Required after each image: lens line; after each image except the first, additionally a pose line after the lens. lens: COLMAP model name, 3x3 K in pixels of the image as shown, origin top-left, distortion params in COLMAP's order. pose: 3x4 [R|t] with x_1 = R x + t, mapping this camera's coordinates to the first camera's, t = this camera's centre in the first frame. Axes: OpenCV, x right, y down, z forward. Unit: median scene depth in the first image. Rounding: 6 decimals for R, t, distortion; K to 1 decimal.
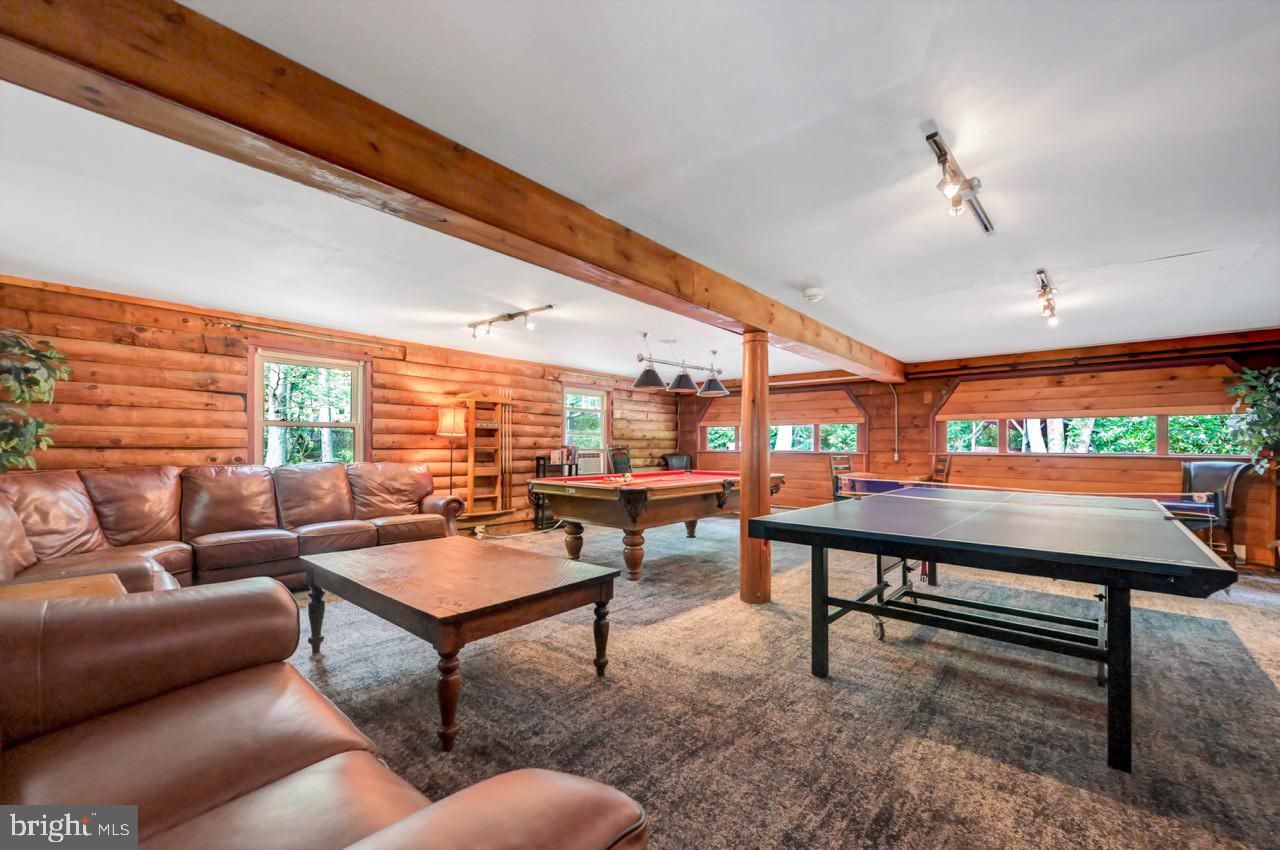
lens RADIAL K [[510.3, 0, 635.1], [0, 510.3, 436.3], [0, 0, 1]] dist [-0.002325, 0.000194]
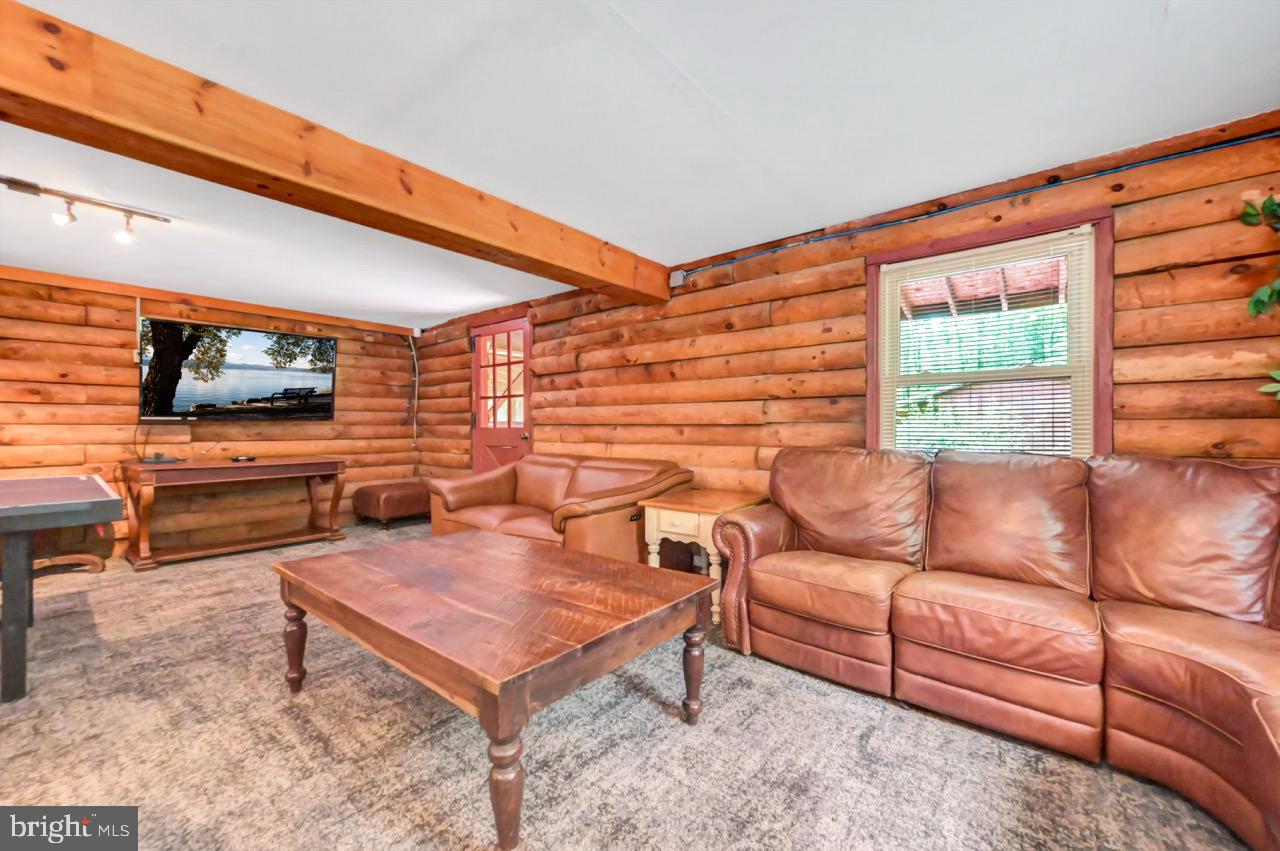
lens RADIAL K [[510.3, 0, 637.8], [0, 510.3, 424.7], [0, 0, 1]] dist [-0.002325, 0.000194]
pose [[-0.999630, -0.005405, -0.026645, -0.220309], [-0.004704, 0.999642, -0.026322, 0.021441], [0.026777, -0.026187, -0.999298, 0.685714]]
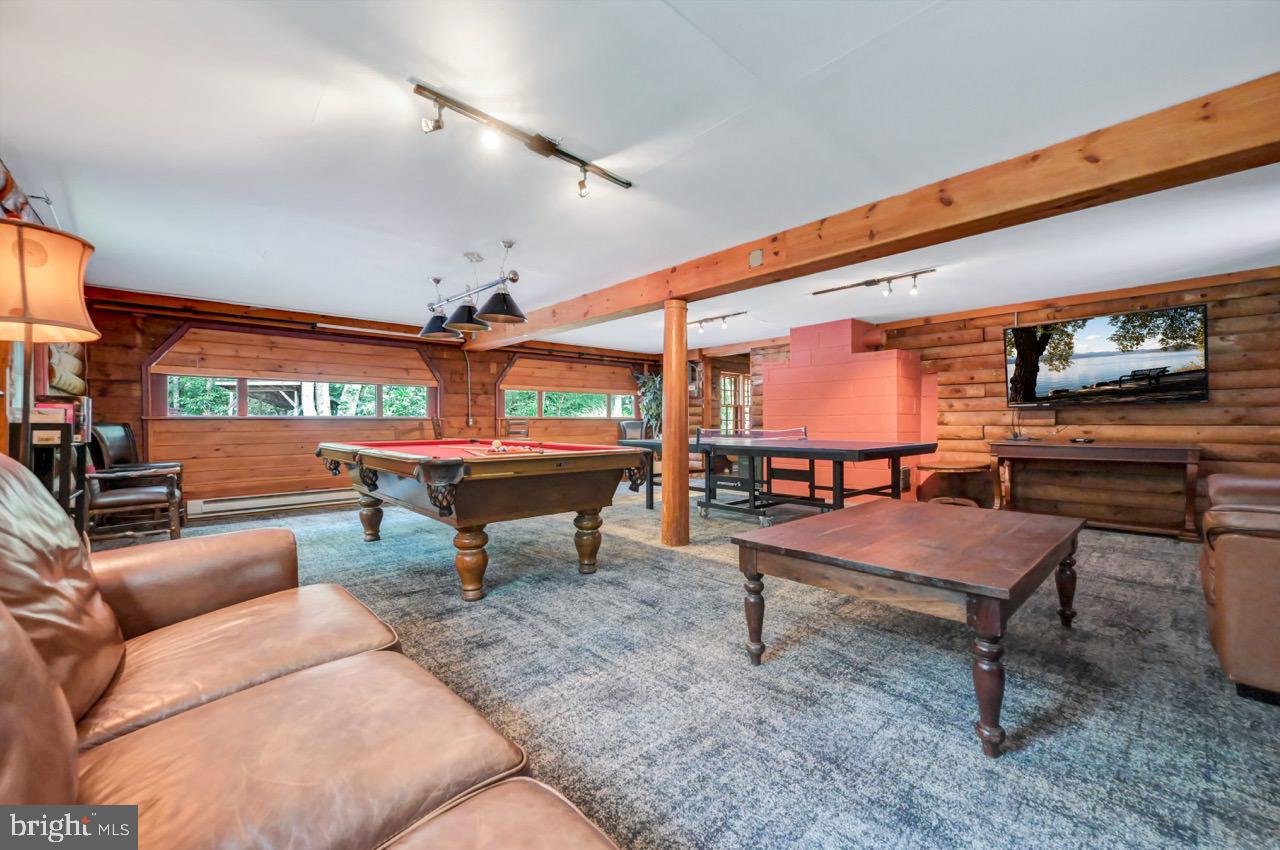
lens RADIAL K [[510.3, 0, 647.7], [0, 510.3, 420.7], [0, 0, 1]] dist [-0.002325, 0.000194]
pose [[0.106798, -0.002494, 0.994278, -0.493421], [-0.015564, 0.999870, 0.004180, 0.029269], [-0.994159, -0.015922, 0.106745, 0.537952]]
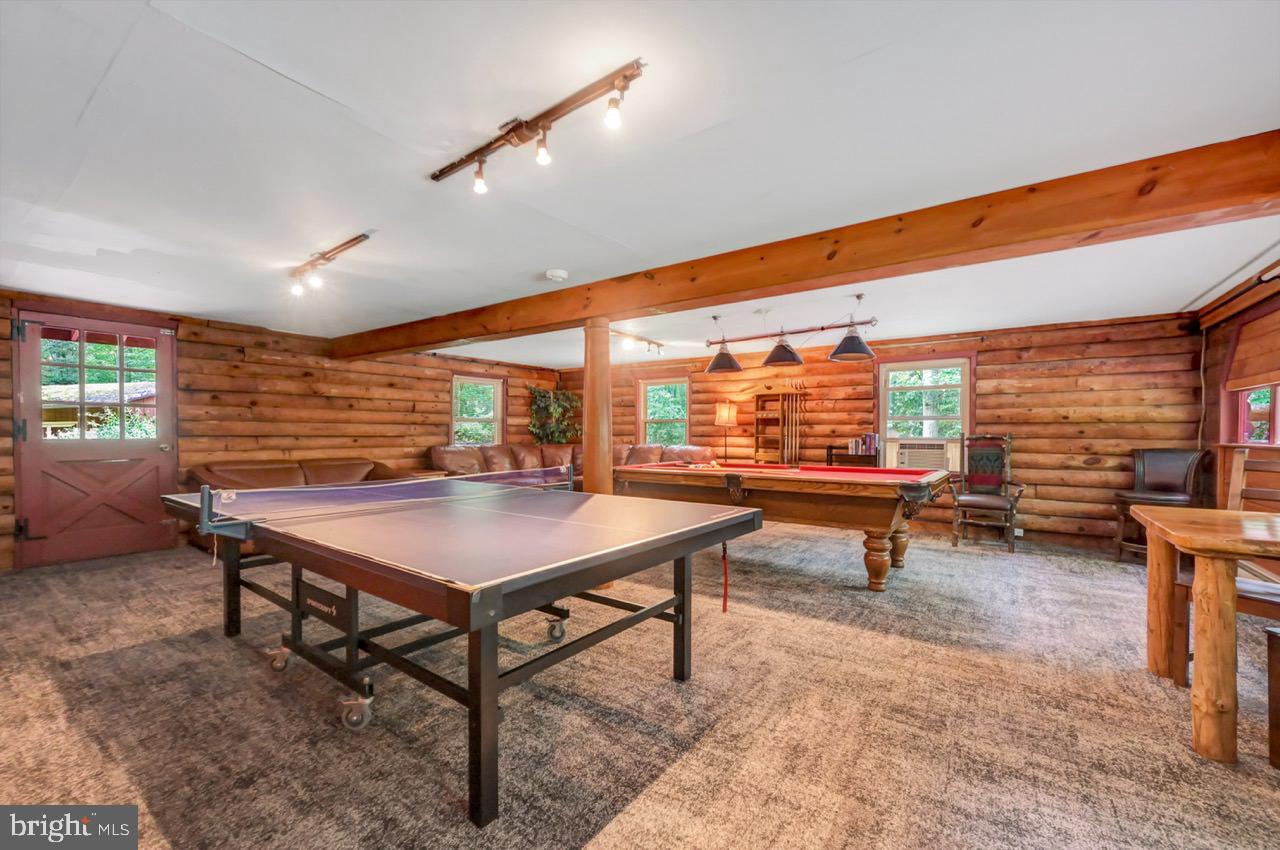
lens RADIAL K [[510.3, 0, 648.1], [0, 510.3, 438.2], [0, 0, 1]] dist [-0.002325, 0.000194]
pose [[0.105728, 0.005291, -0.994381, 0.710851], [0.018542, 0.999802, 0.007291, 0.013446], [0.994222, -0.019208, 0.105609, 0.568952]]
